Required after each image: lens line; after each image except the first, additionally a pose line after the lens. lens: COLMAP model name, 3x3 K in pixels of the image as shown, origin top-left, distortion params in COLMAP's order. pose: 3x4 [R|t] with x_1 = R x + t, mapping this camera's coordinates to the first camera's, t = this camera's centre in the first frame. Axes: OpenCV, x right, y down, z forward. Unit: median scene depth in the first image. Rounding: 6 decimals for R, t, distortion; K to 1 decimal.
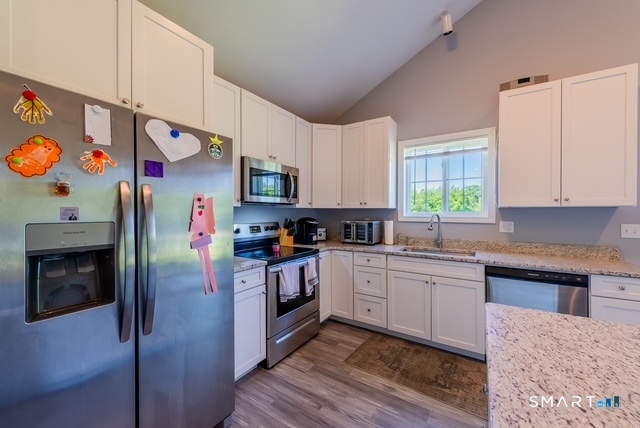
lens RADIAL K [[250.2, 0, 322.6], [0, 250.2, 211.7], [0, 0, 1]] dist [0.000732, -0.000109]
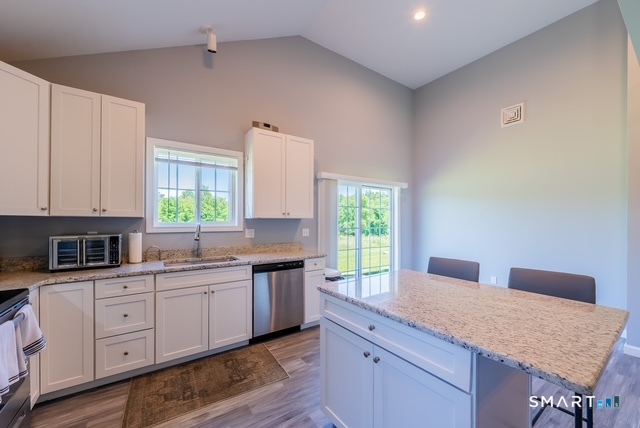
lens RADIAL K [[248.7, 0, 319.0], [0, 248.7, 220.6], [0, 0, 1]] dist [-0.002729, -0.000321]
pose [[0.385456, 0.002864, 0.922722, -0.288529], [0.000253, 0.999995, -0.003210, -0.000637], [-0.922726, 0.001471, 0.385453, 0.188360]]
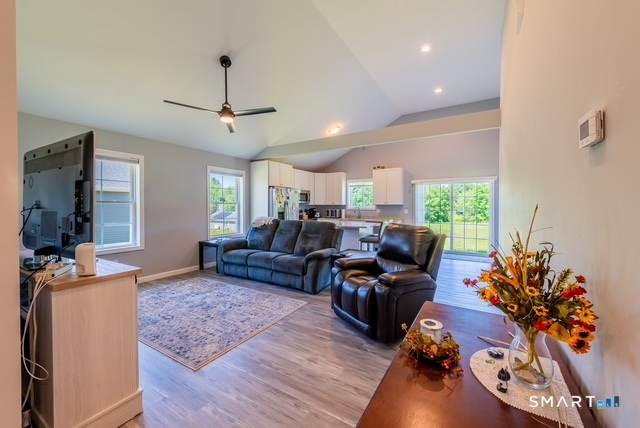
lens RADIAL K [[250.2, 0, 322.6], [0, 250.2, 211.7], [0, 0, 1]] dist [0.000732, -0.000109]
pose [[0.999541, -0.000095, 0.030285, -0.046024], [-0.000569, 0.999760, 0.021905, 0.002267], [-0.030280, -0.021912, 0.999301, -2.033462]]
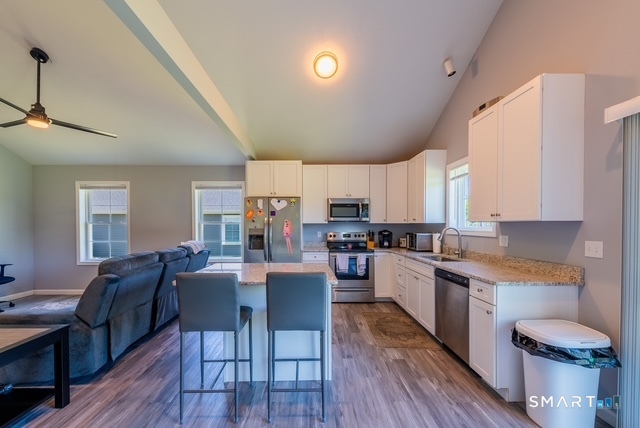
lens RADIAL K [[254.2, 0, 309.5], [0, 254.2, 229.4], [0, 0, 1]] dist [-0.000540, -0.000242]
pose [[0.546374, 0.012373, -0.837450, 1.150811], [0.000612, 0.999885, 0.015172, -0.001965], [0.837541, -0.008803, 0.546303, -0.219569]]
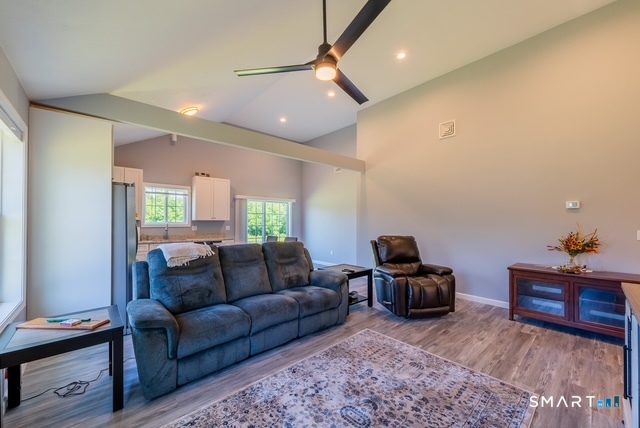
lens RADIAL K [[253.3, 0, 318.2], [0, 253.3, 219.5], [0, 0, 1]] dist [-0.000133, -0.000209]
pose [[0.264150, 0.008785, 0.964441, -1.324092], [0.000090, 0.999958, -0.009133, -0.001184], [-0.964481, 0.002500, 0.264139, -0.817274]]
